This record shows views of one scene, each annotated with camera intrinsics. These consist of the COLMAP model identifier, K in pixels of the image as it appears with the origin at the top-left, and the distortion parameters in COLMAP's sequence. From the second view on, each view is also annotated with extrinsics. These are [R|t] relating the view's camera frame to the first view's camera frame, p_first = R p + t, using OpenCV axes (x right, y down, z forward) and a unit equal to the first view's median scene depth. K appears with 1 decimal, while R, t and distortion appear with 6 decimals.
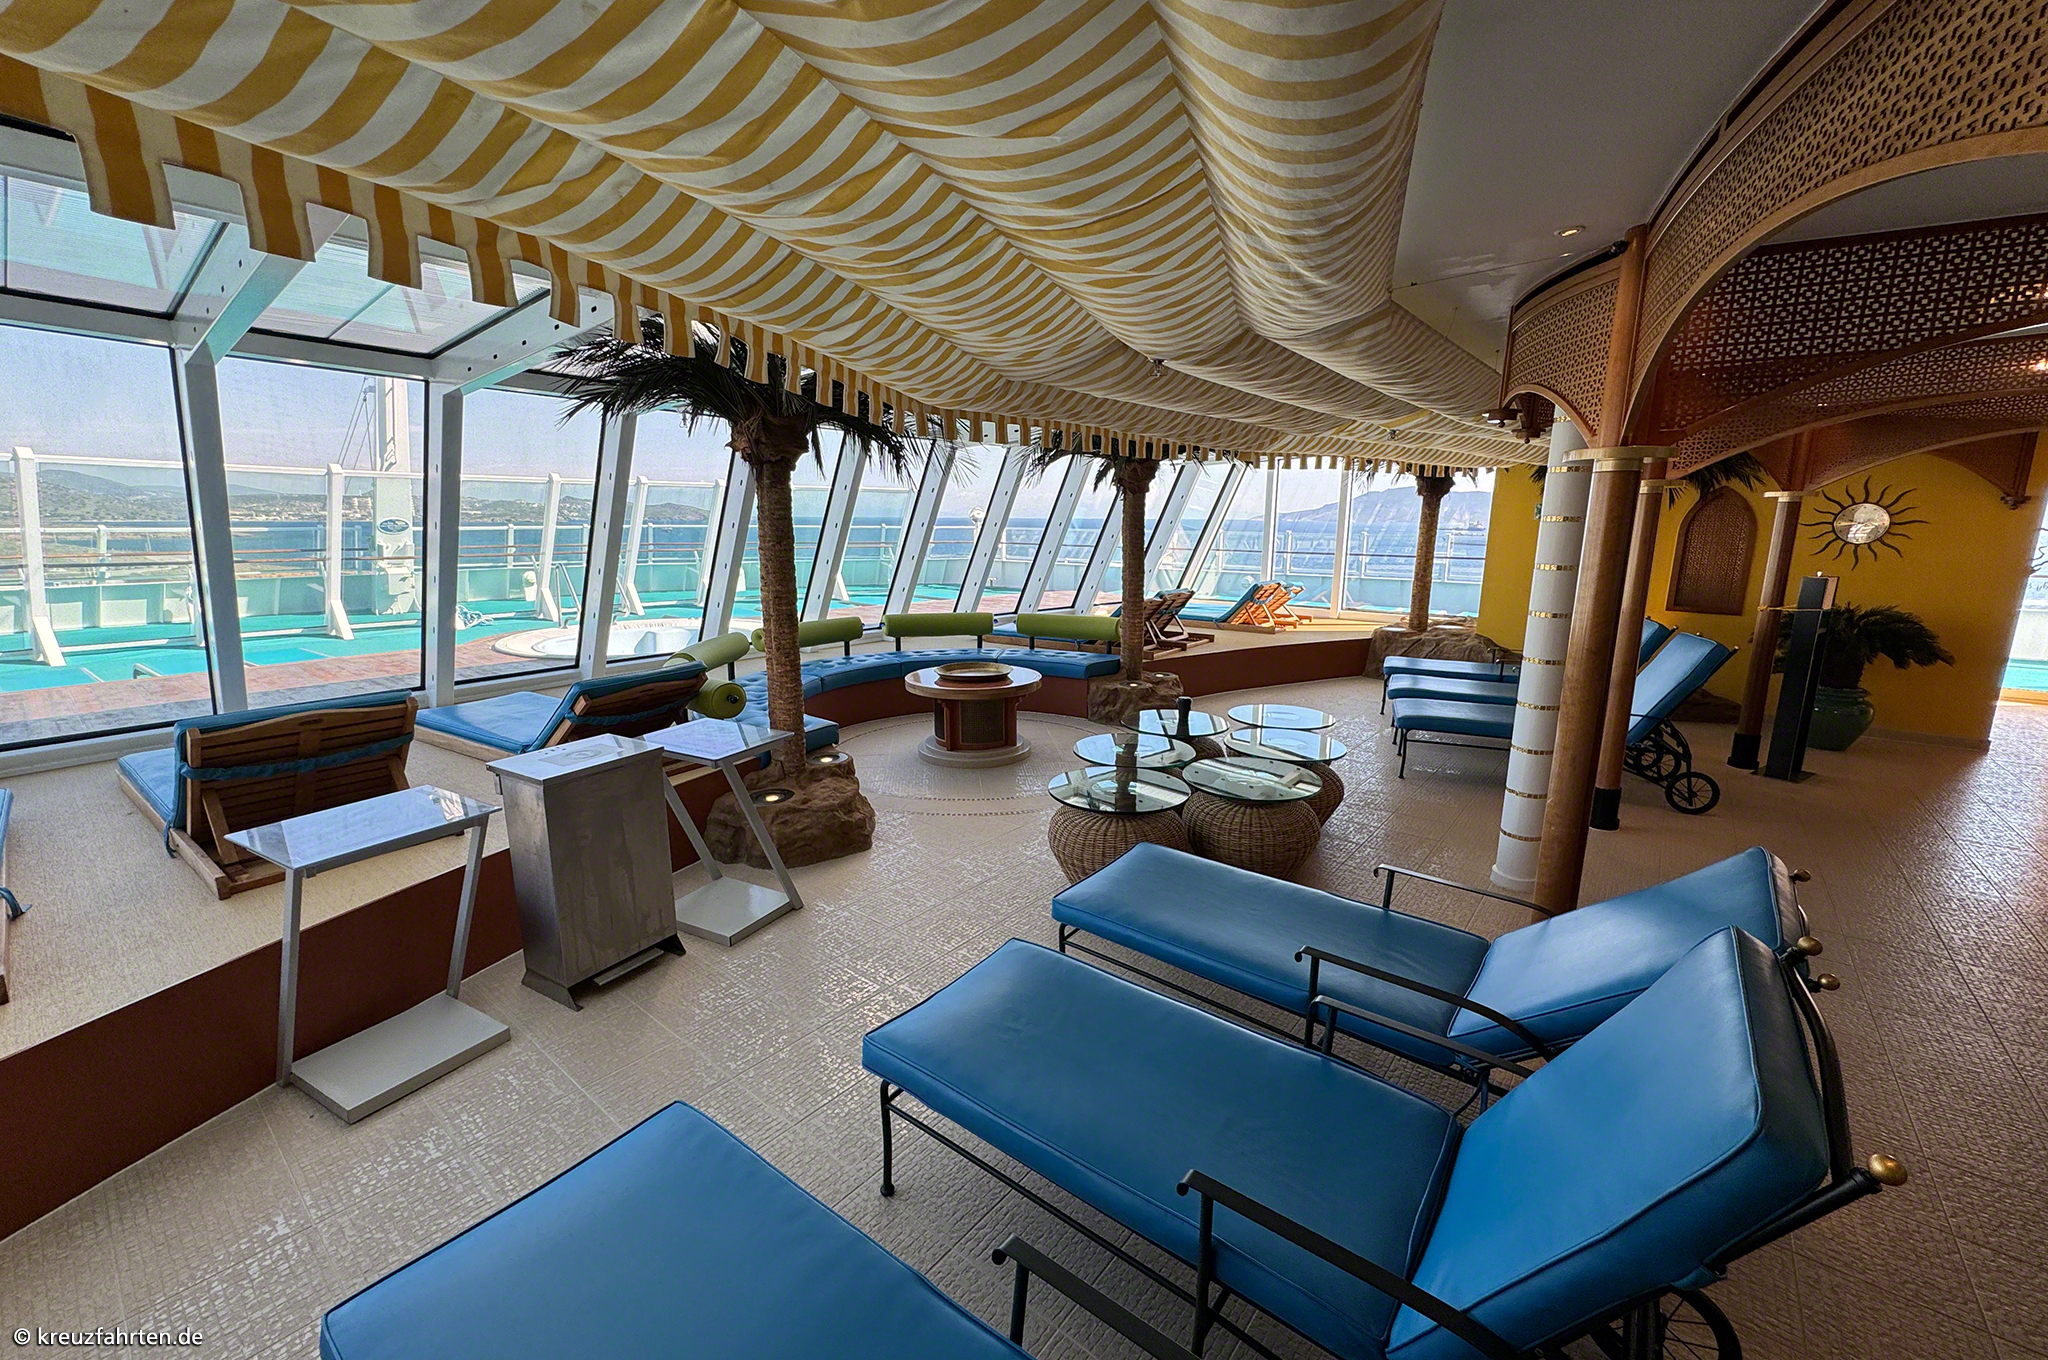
lens RADIAL K [[838.9, 0, 1032.7], [0, 838.9, 683.8], [0, 0, 1]] dist [0.011119, 0.000329]
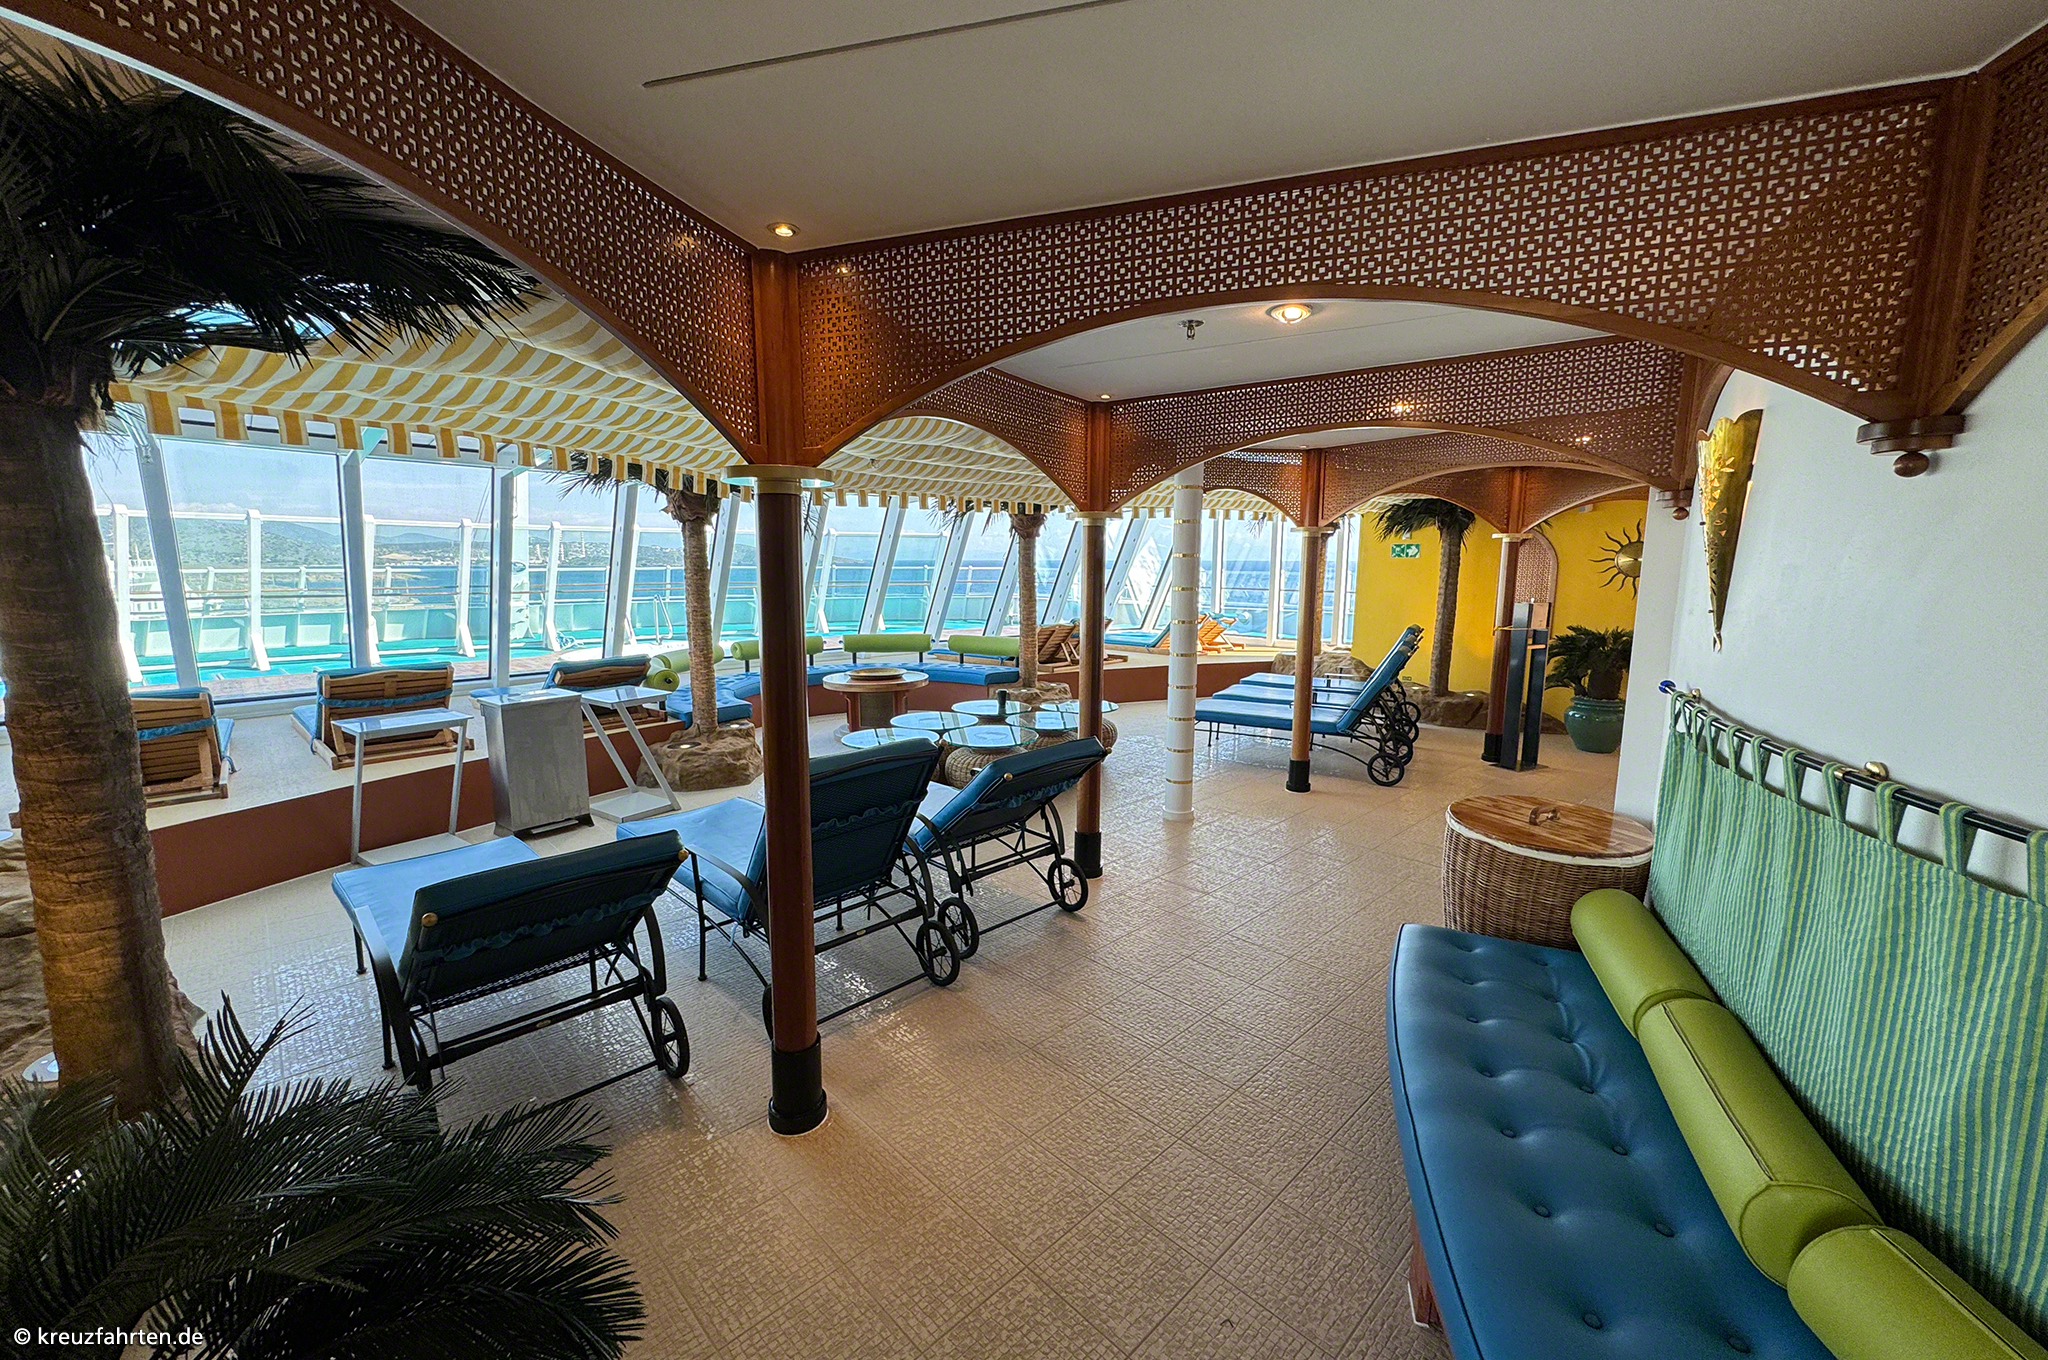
lens RADIAL K [[797.8, 0, 984.4], [0, 797.8, 676.8], [0, 0, 1]] dist [0.018258, 0.000050]
pose [[0.991706, 0.015101, -0.127637, 0.218255], [-0.021388, 0.998617, -0.048025, 0.039748], [0.126736, 0.050357, 0.990657, -0.183802]]
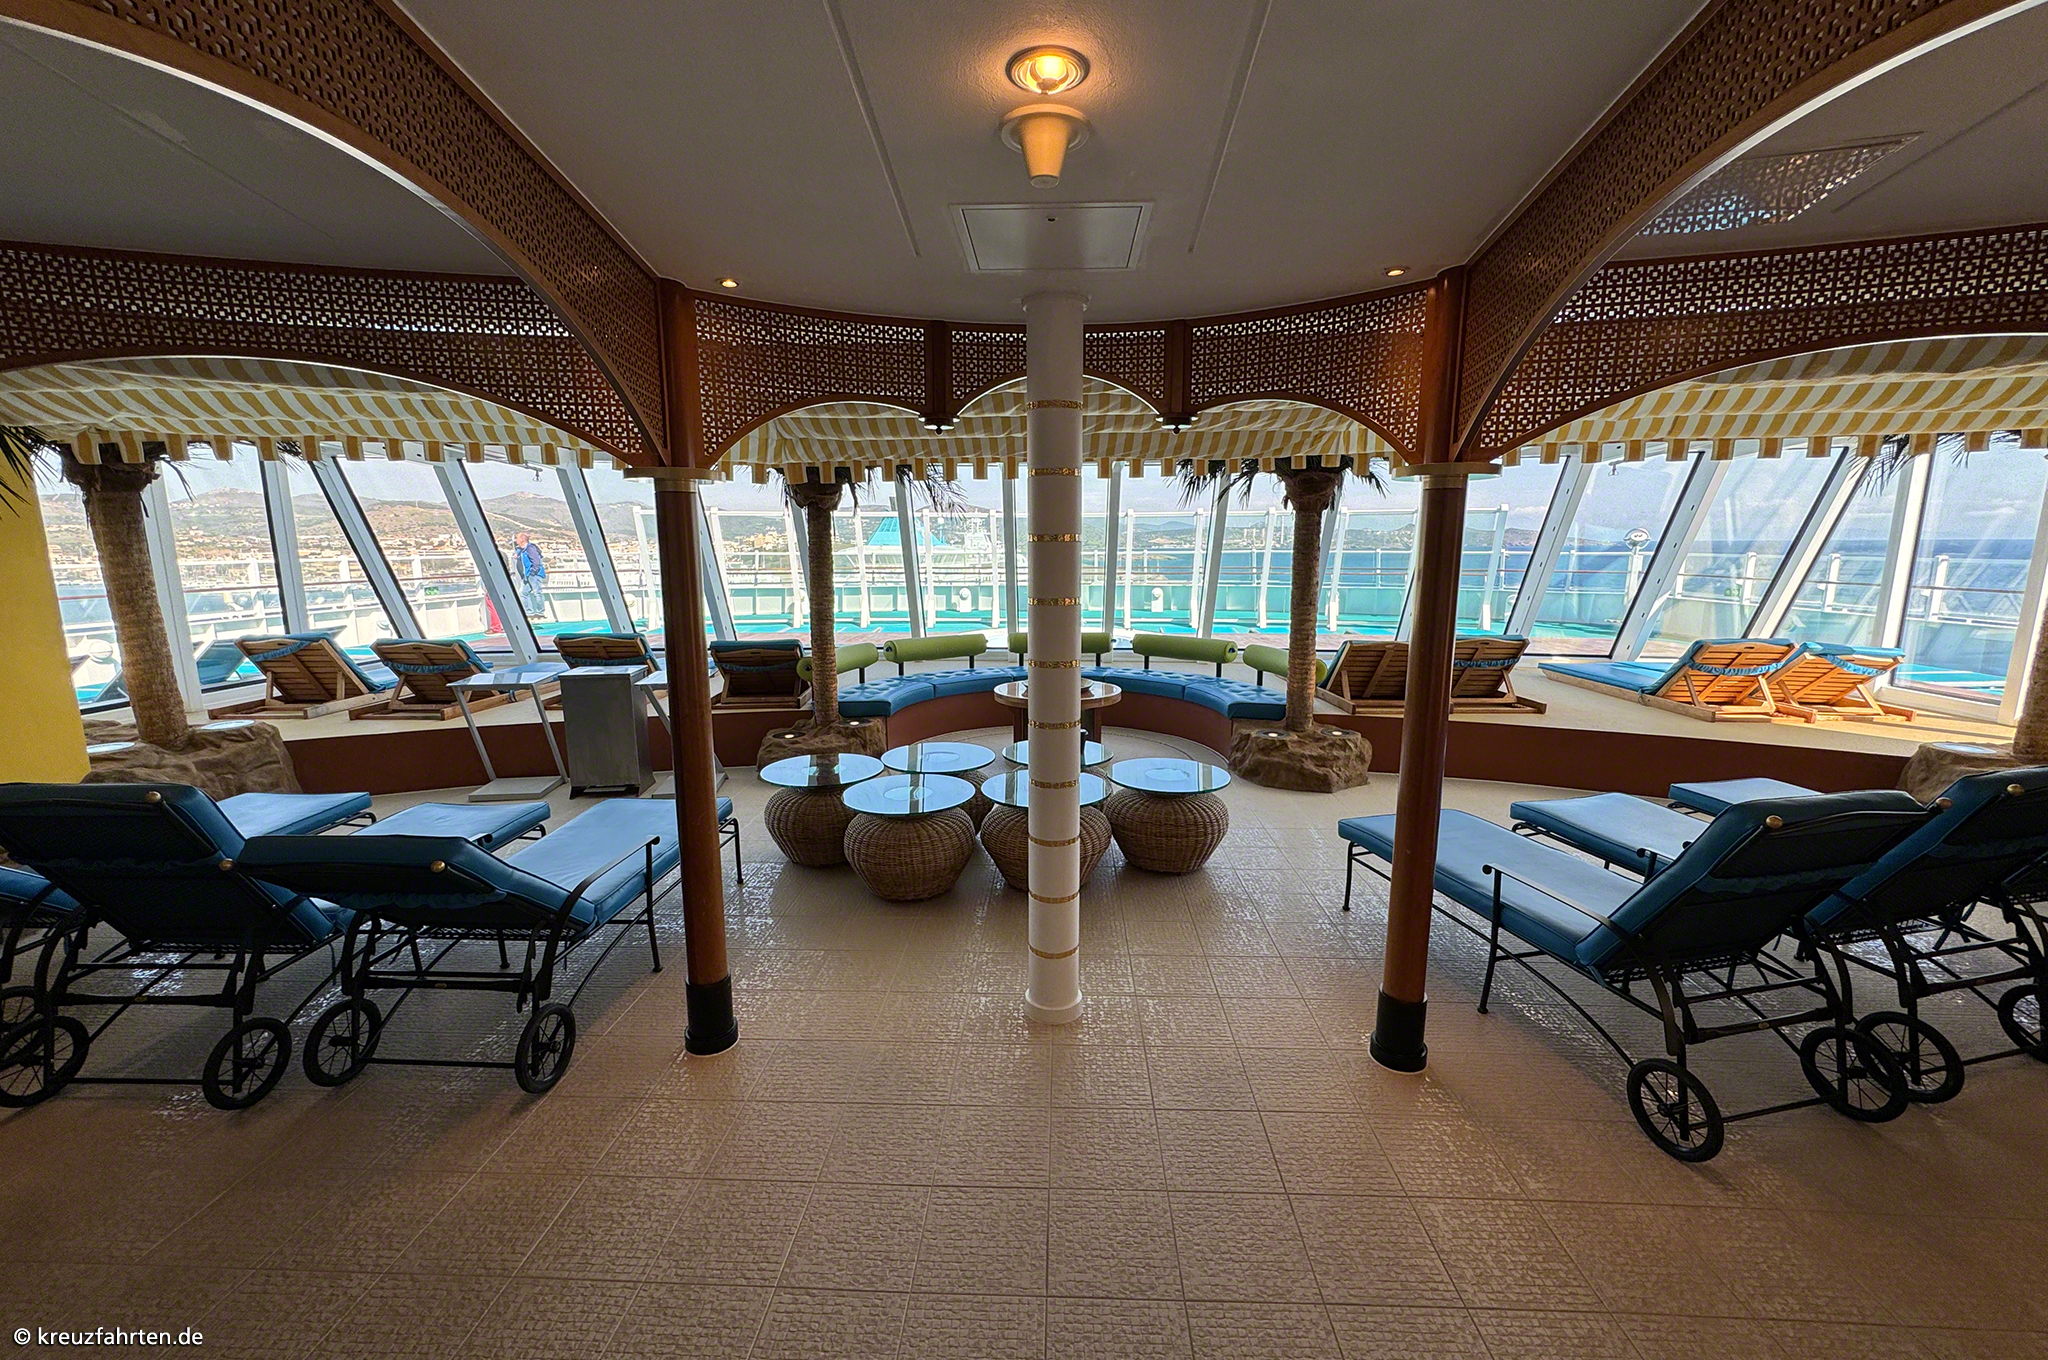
lens RADIAL K [[797.8, 0, 984.4], [0, 797.8, 676.8], [0, 0, 1]] dist [0.018258, 0.000050]
pose [[0.570820, 0.130948, -0.810566, 0.541537], [-0.154557, 0.986689, 0.050558, -0.047690], [0.806397, 0.096419, 0.583461, 0.249524]]
